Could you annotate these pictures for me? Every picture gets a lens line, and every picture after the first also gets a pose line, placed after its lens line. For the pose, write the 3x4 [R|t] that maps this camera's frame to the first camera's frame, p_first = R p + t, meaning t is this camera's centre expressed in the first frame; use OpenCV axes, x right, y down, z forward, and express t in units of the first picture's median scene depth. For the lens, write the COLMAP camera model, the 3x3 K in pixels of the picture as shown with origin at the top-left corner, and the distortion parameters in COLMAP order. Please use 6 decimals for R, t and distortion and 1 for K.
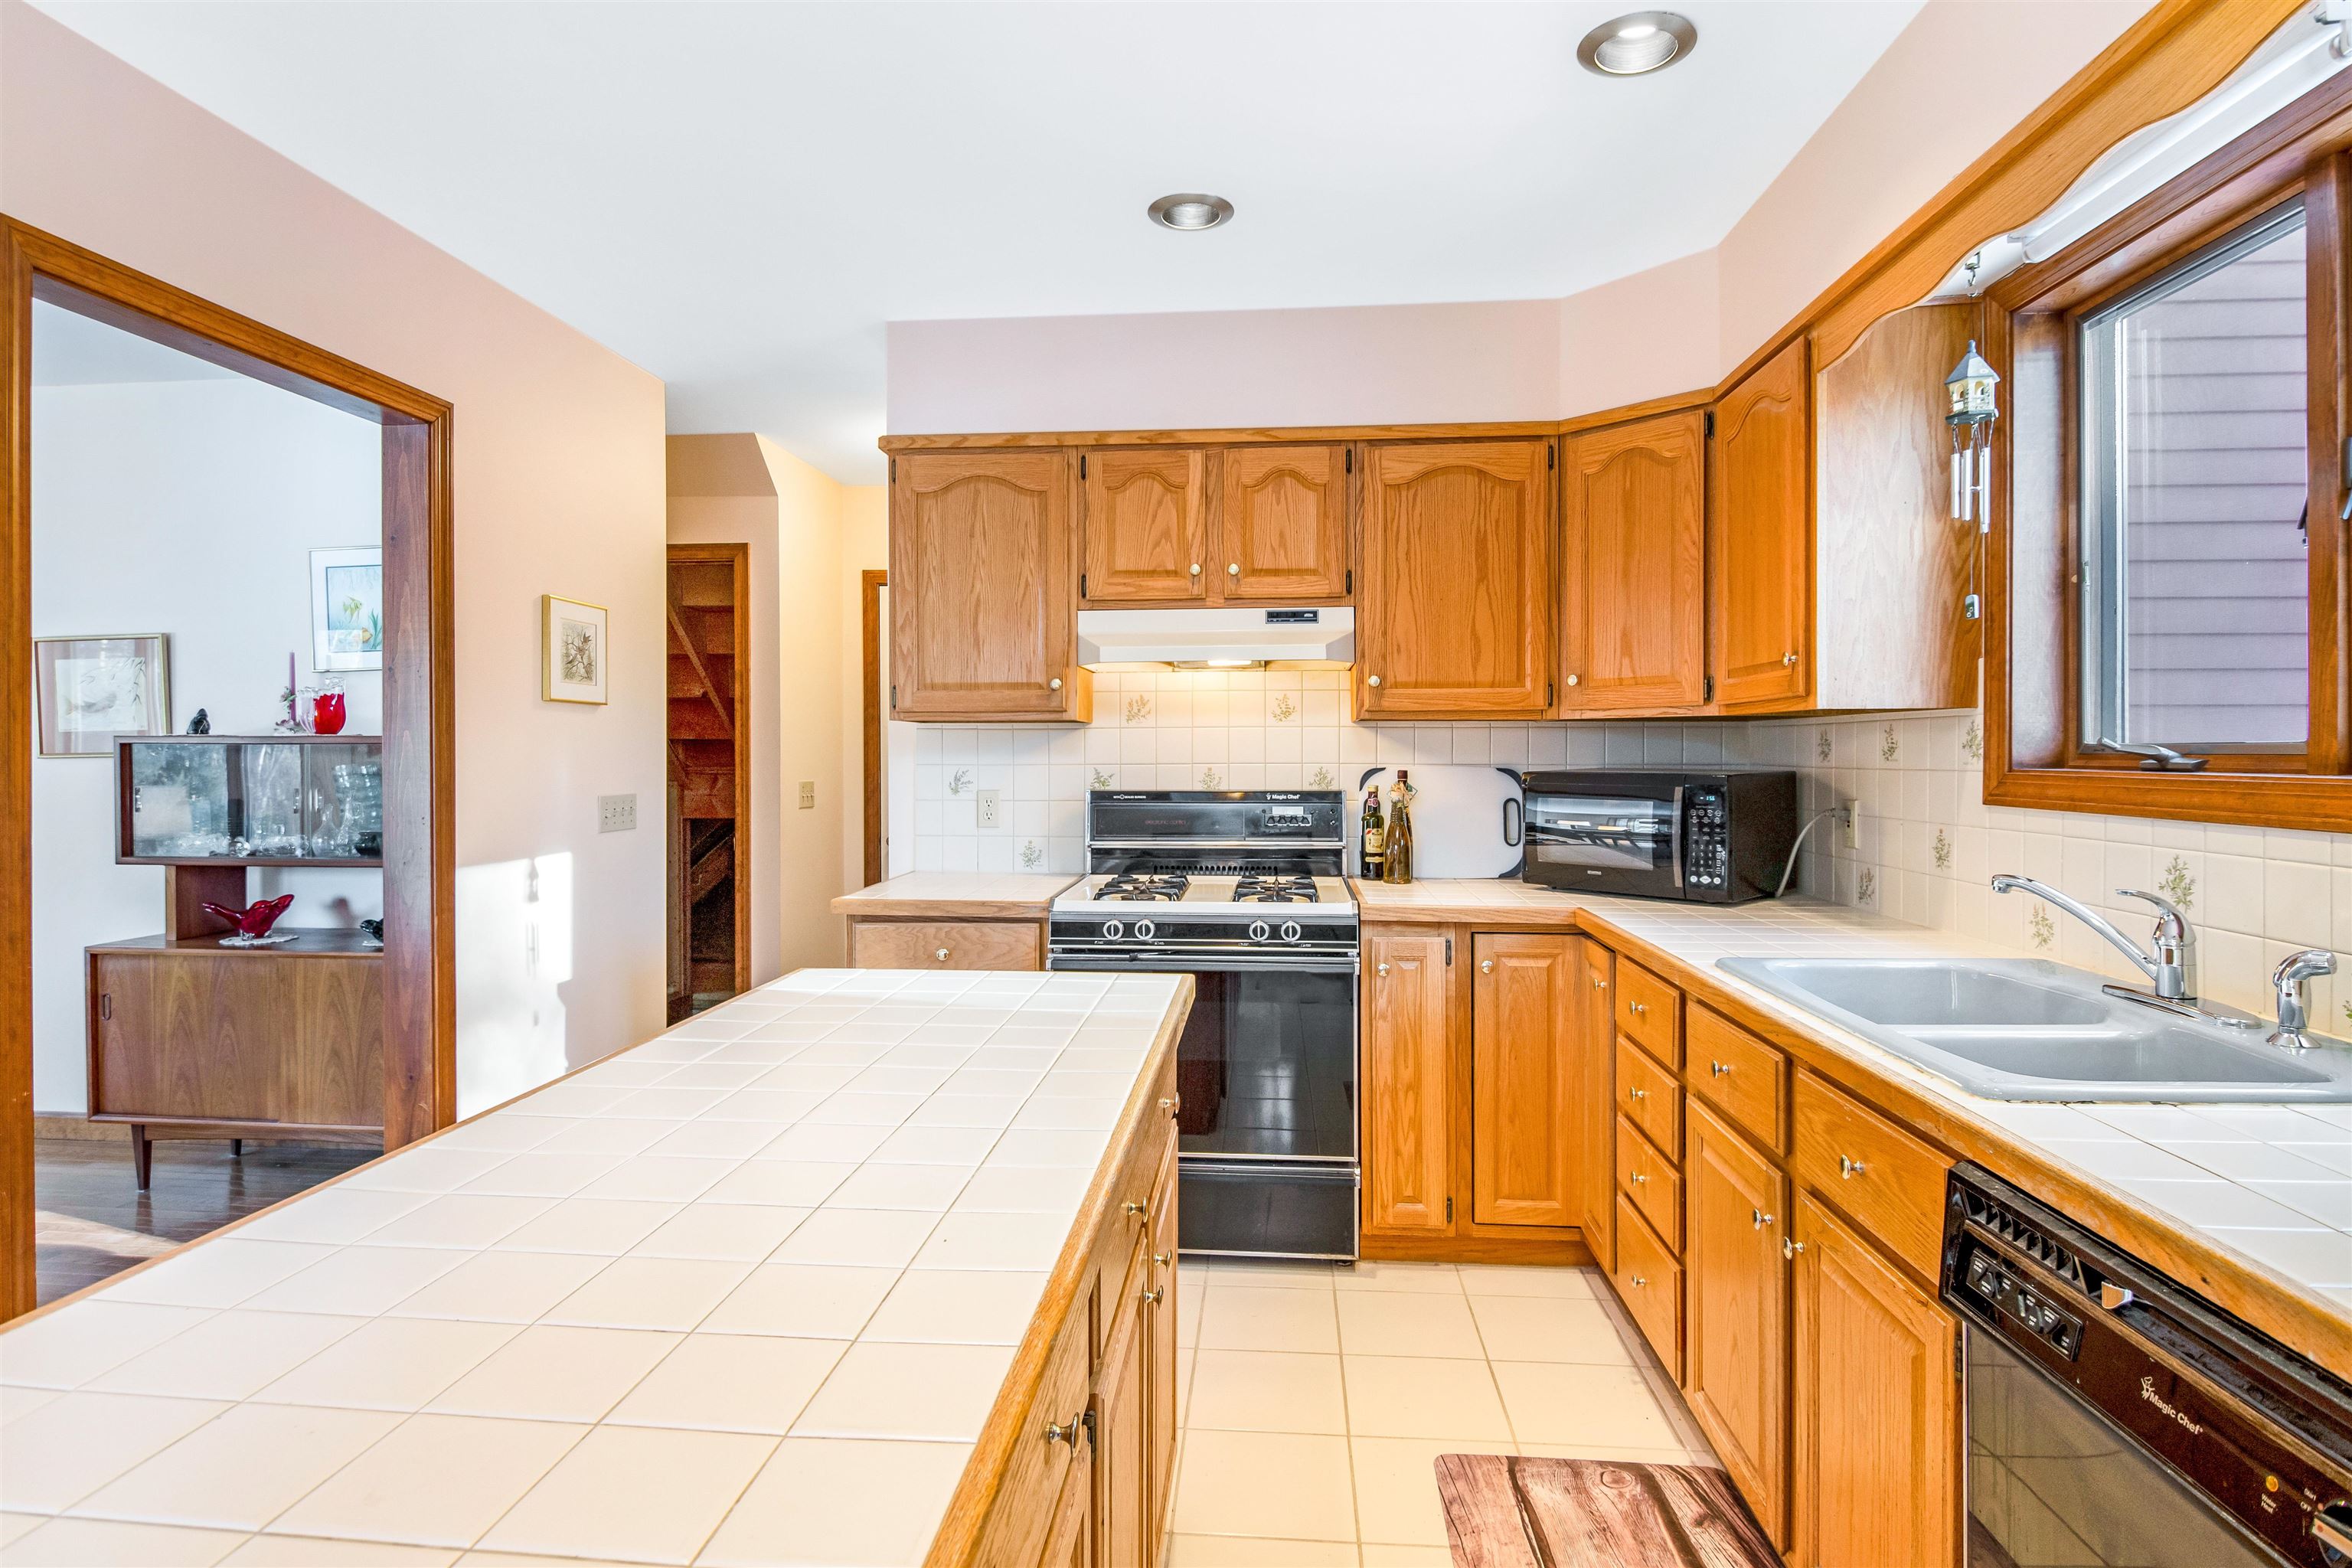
lens RADIAL K [[1219.8, 0, 1187.8], [0, 1219.8, 763.5], [0, 0, 1]] dist [-0.001974, -0.006298]
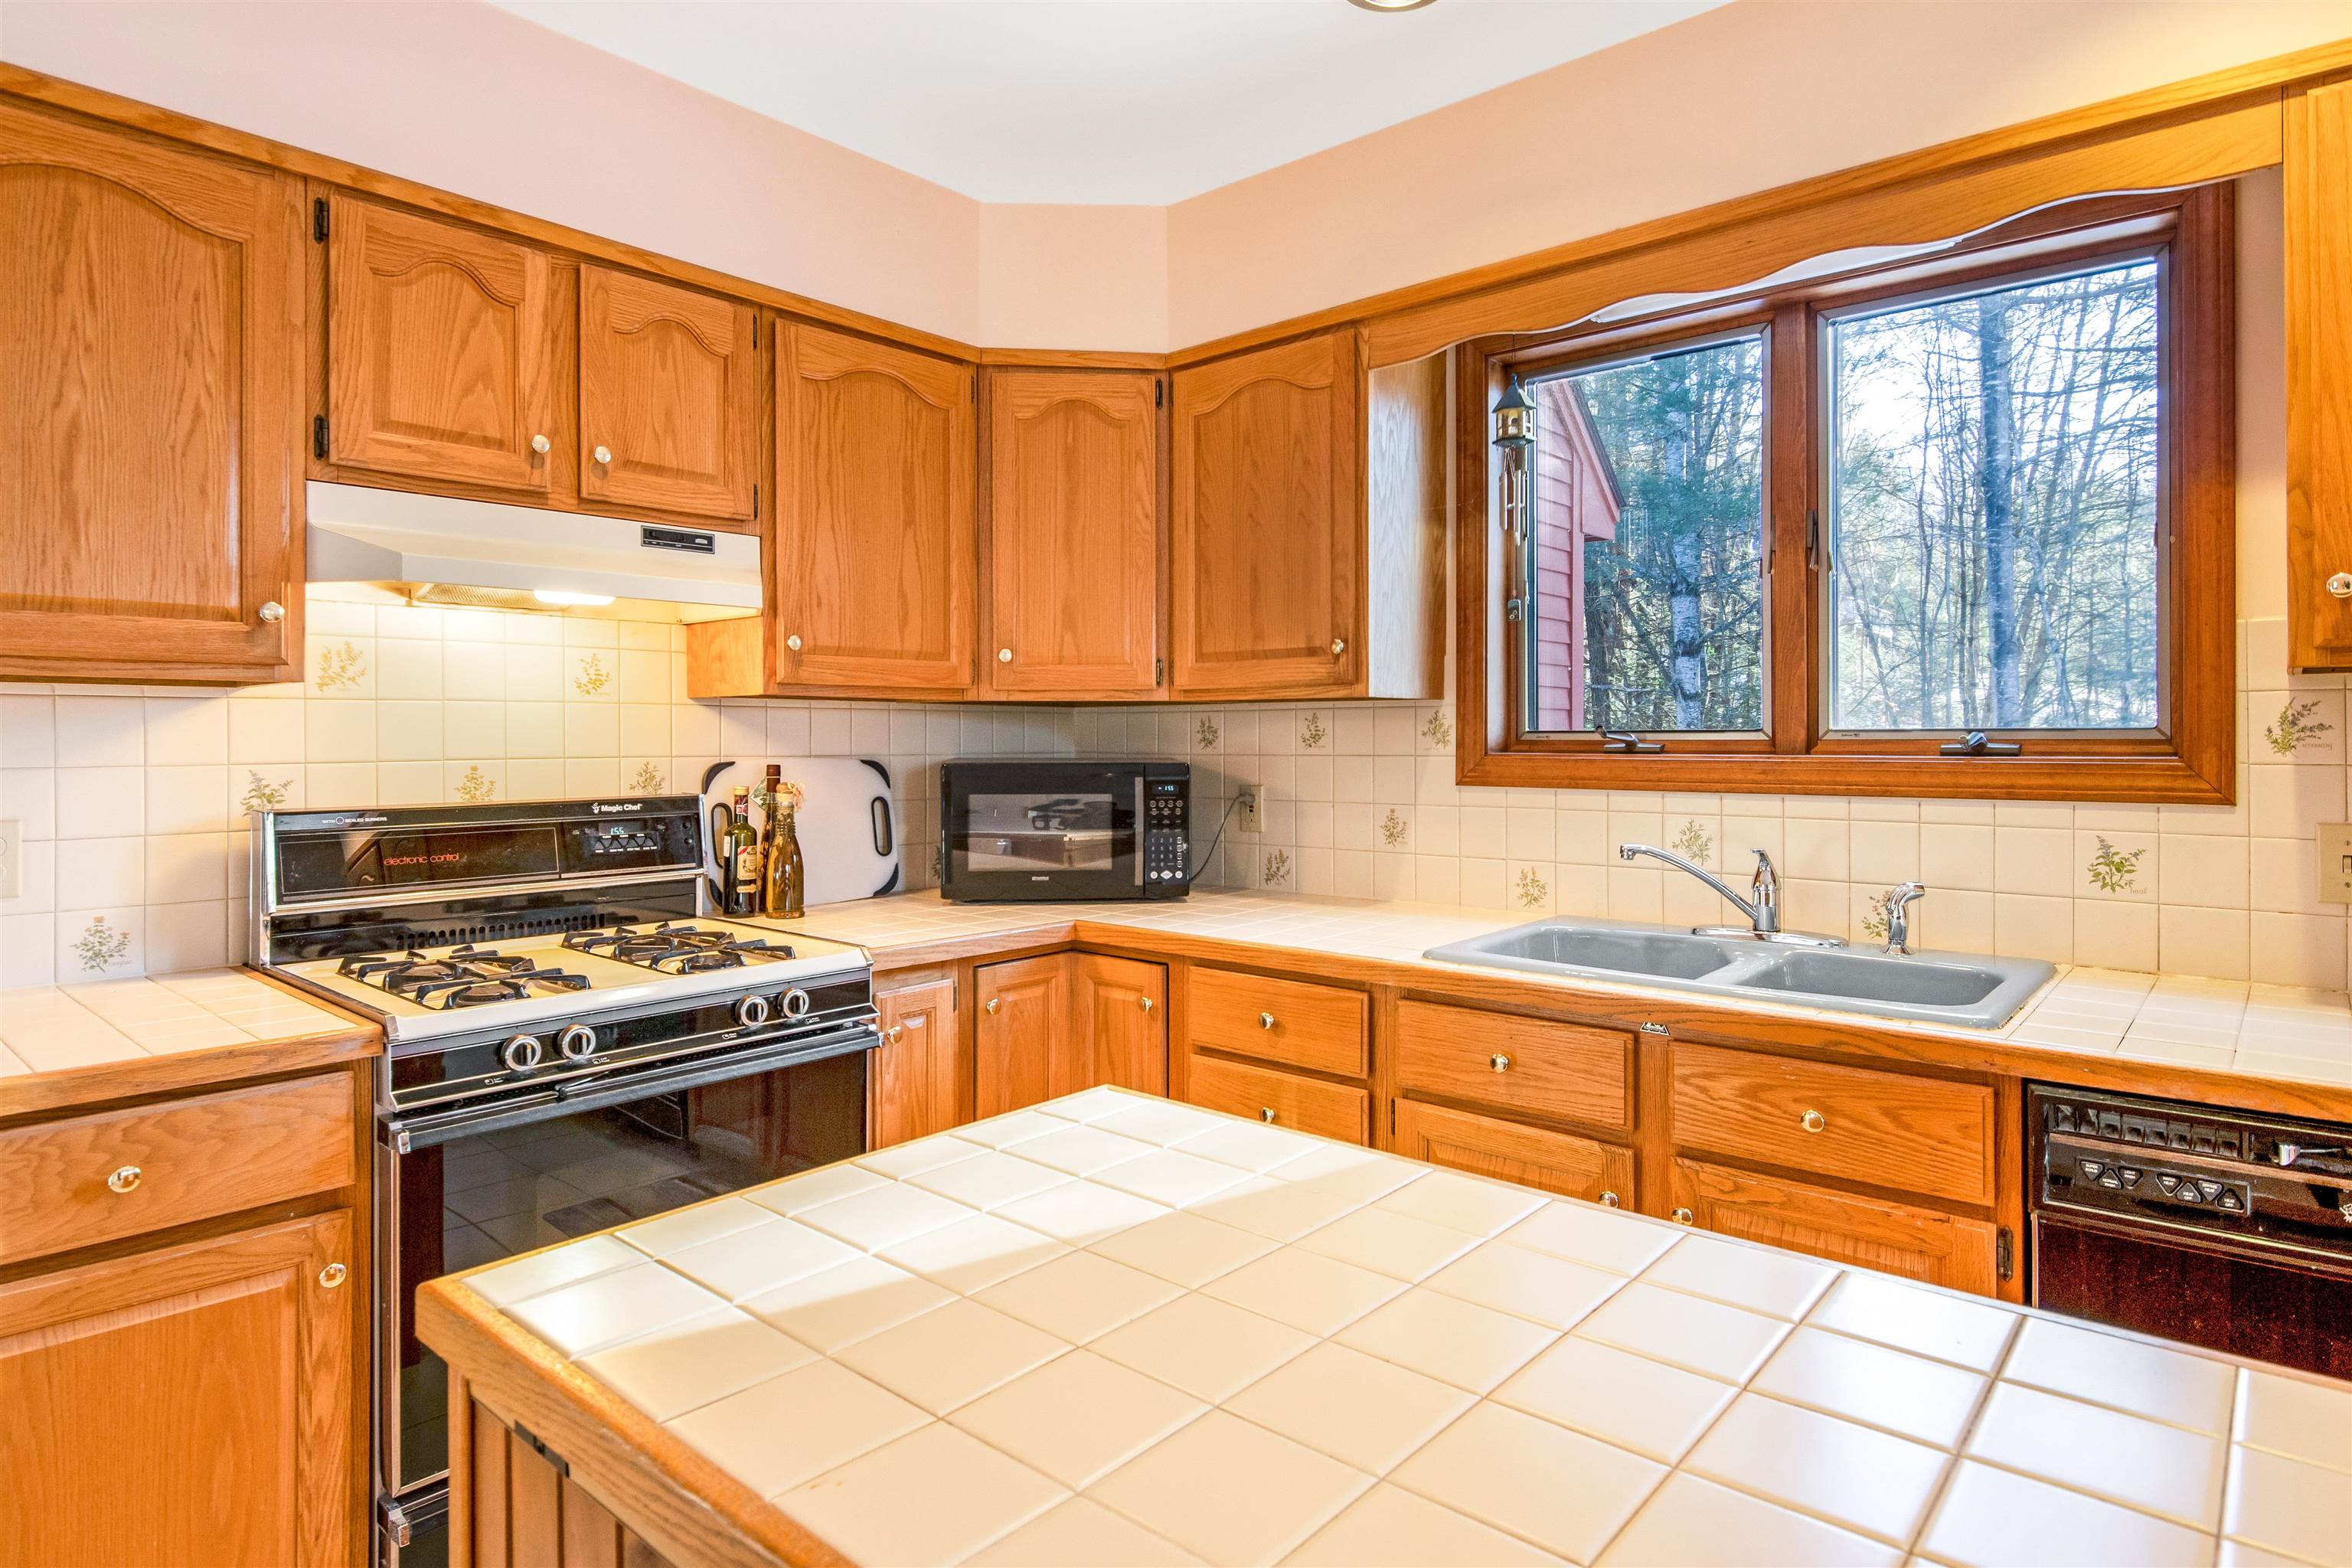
lens RADIAL K [[1290.6, 0, 1169.4], [0, 1290.6, 740.3], [0, 0, 1]] dist [-0.004305, -0.003863]
pose [[0.588019, -0.002468, 0.808844, -0.338228], [0.009146, 0.999952, -0.003598, -0.004500], [-0.808796, 0.009513, 0.588013, 0.366619]]
